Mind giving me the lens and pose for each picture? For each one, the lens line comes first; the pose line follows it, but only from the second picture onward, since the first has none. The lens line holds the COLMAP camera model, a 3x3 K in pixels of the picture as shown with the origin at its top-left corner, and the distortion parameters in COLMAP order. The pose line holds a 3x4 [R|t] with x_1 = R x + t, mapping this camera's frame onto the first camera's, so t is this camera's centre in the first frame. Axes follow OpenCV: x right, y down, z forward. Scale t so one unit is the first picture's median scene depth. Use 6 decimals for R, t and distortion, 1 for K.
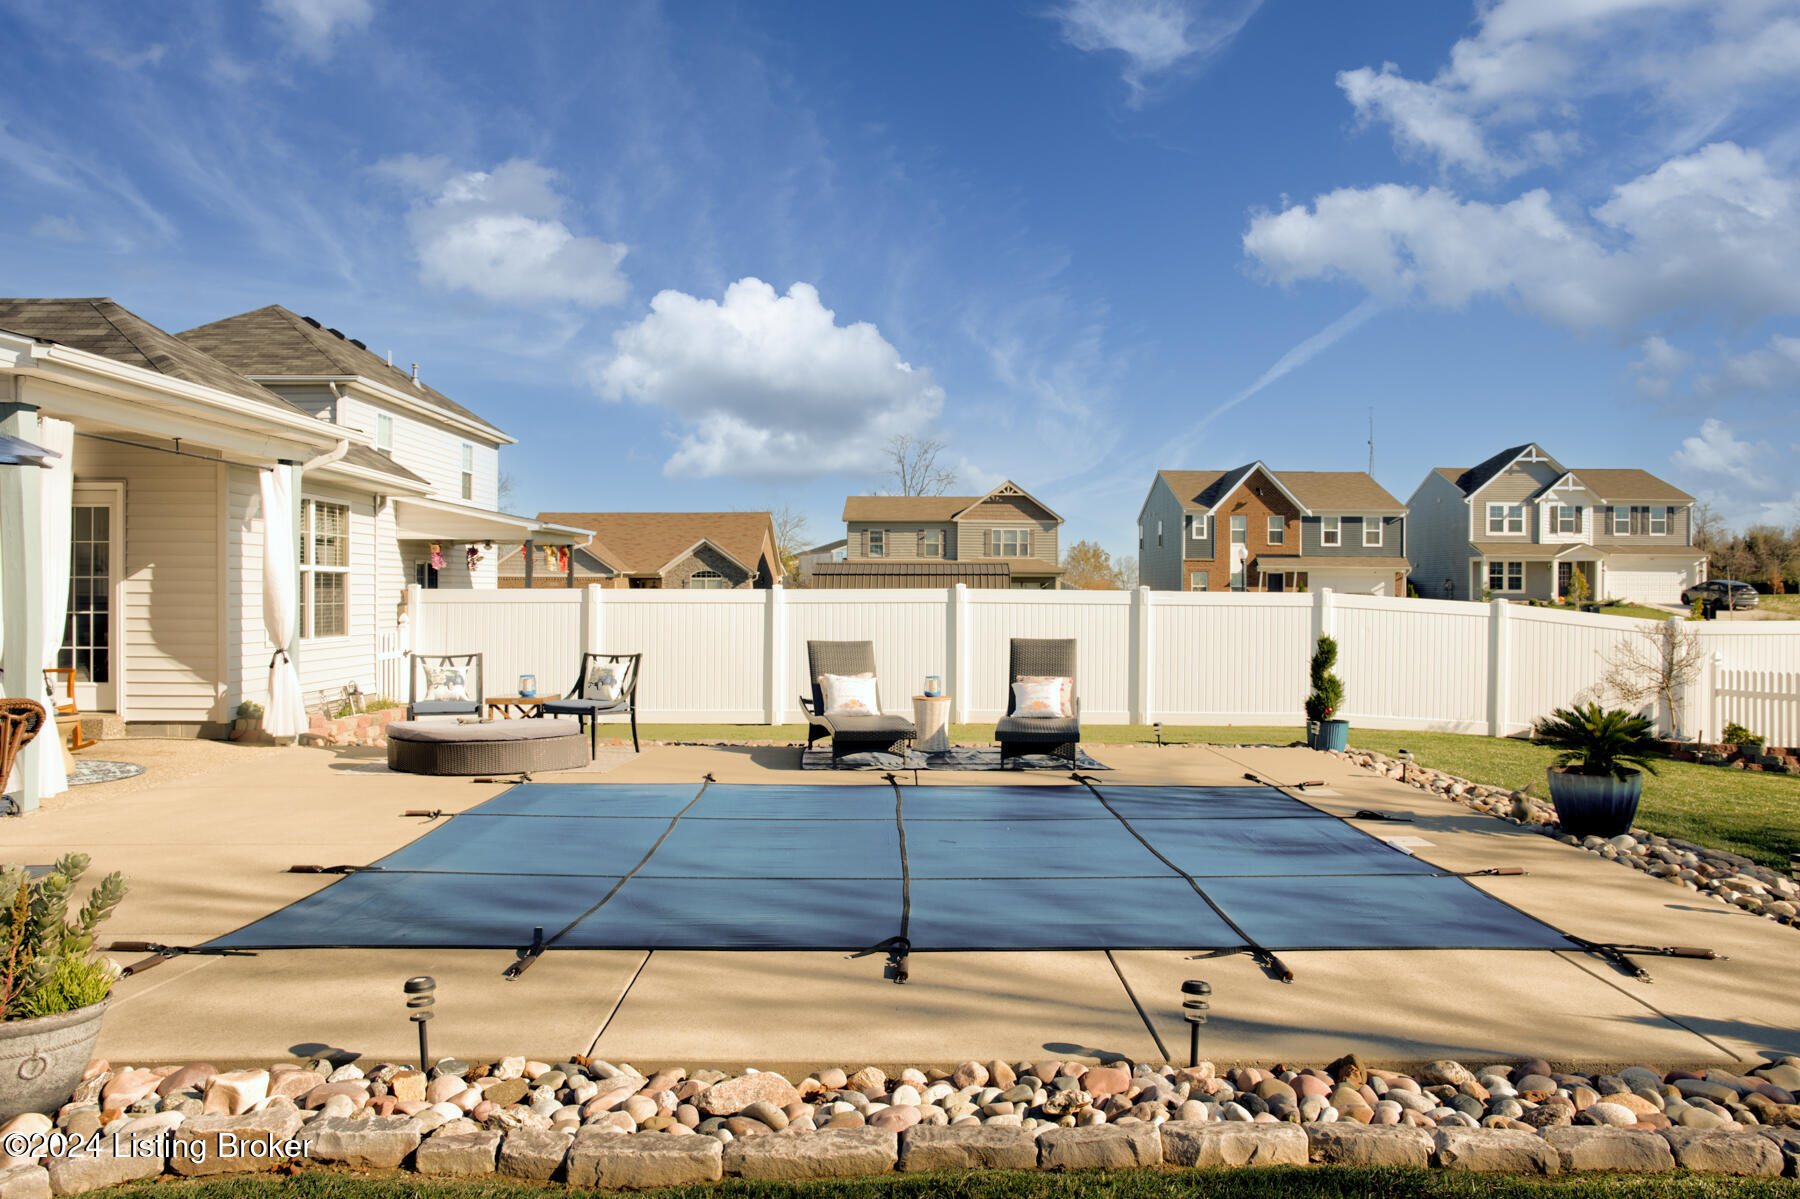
lens RADIAL K [[1244.4, 0, 900.0], [0, 1244.4, 599.5], [0, 0, 1]] dist [-0.077734, 0.093372]
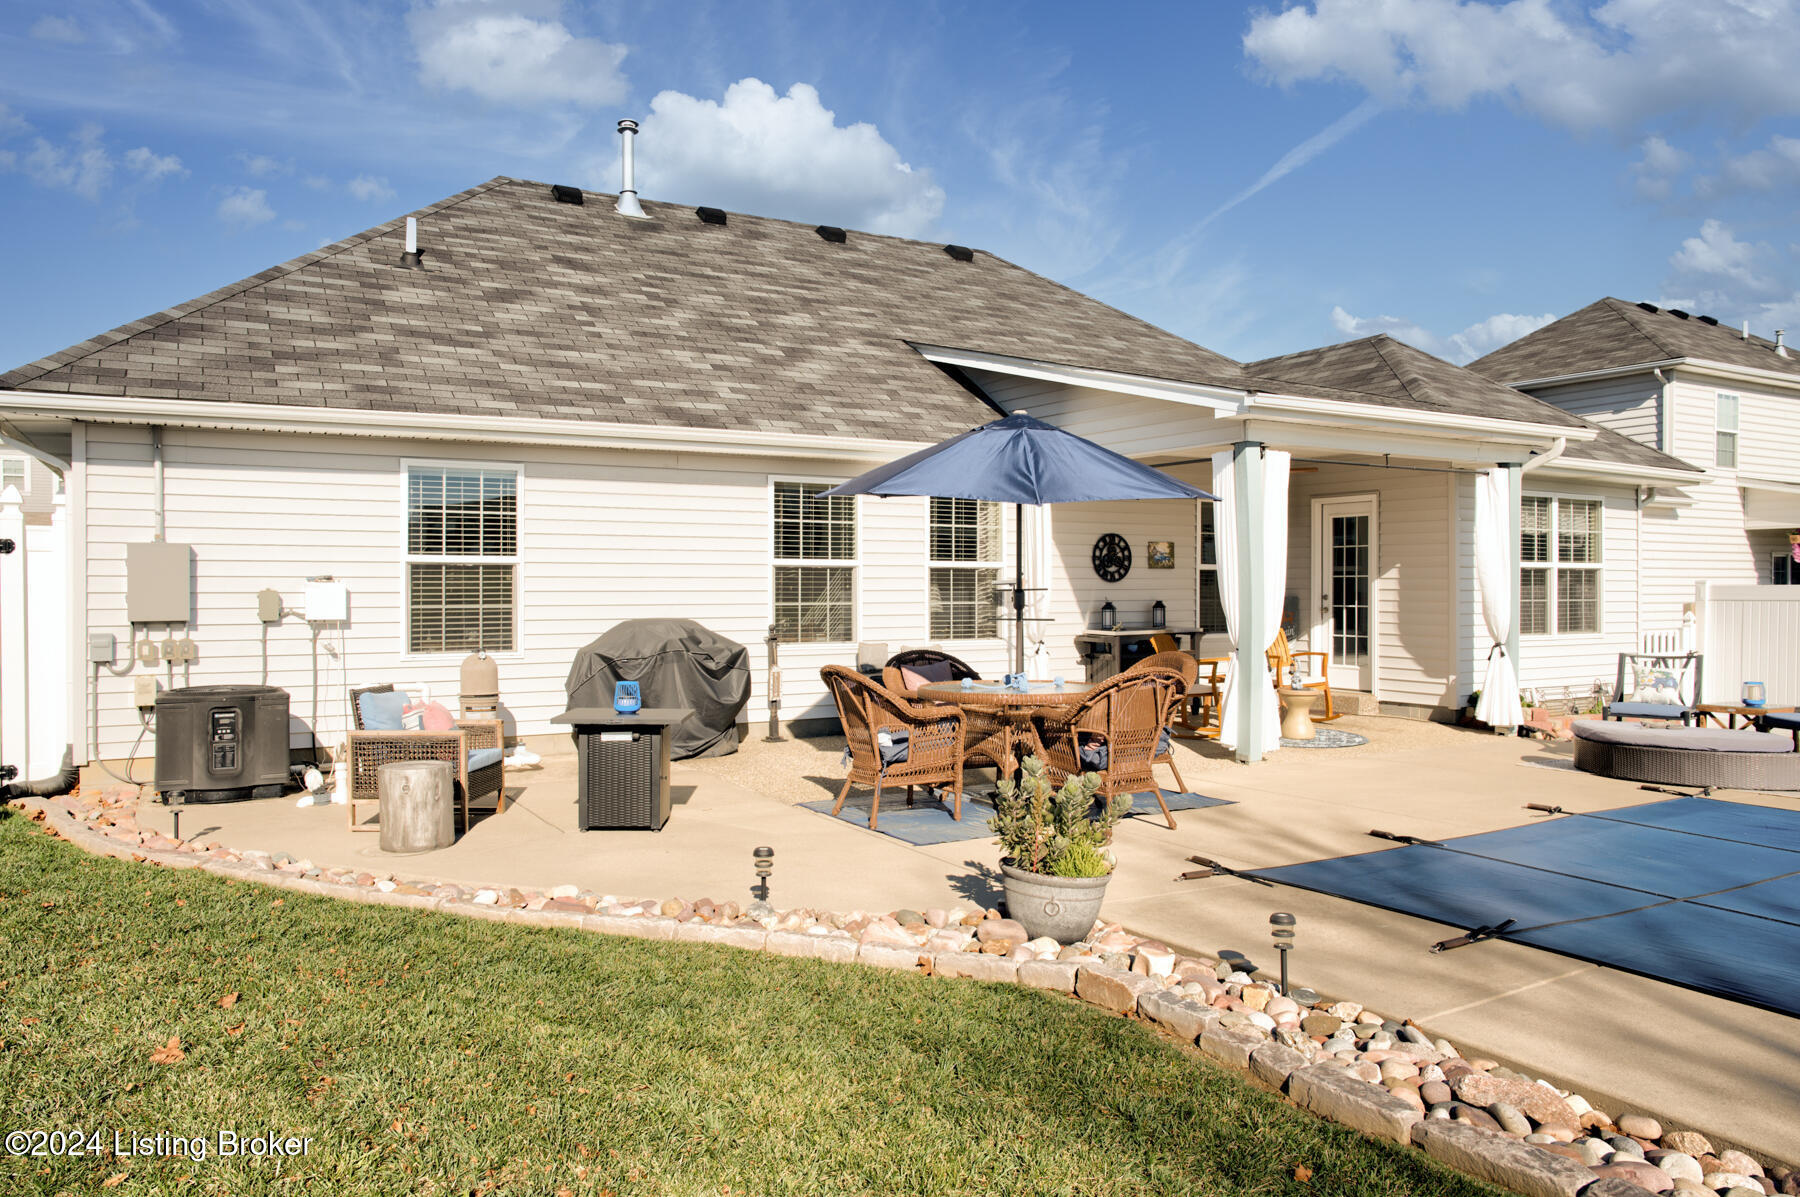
lens RADIAL K [[1244.4, 0, 900.0], [0, 1244.4, 598.5], [0, 0, 1]] dist [-0.077734, 0.093372]
pose [[0.506992, 0.005977, -0.861930, 0.145655], [-0.003939, 0.999982, 0.004617, -0.000546], [0.861942, 0.001054, 0.507006, 0.023595]]
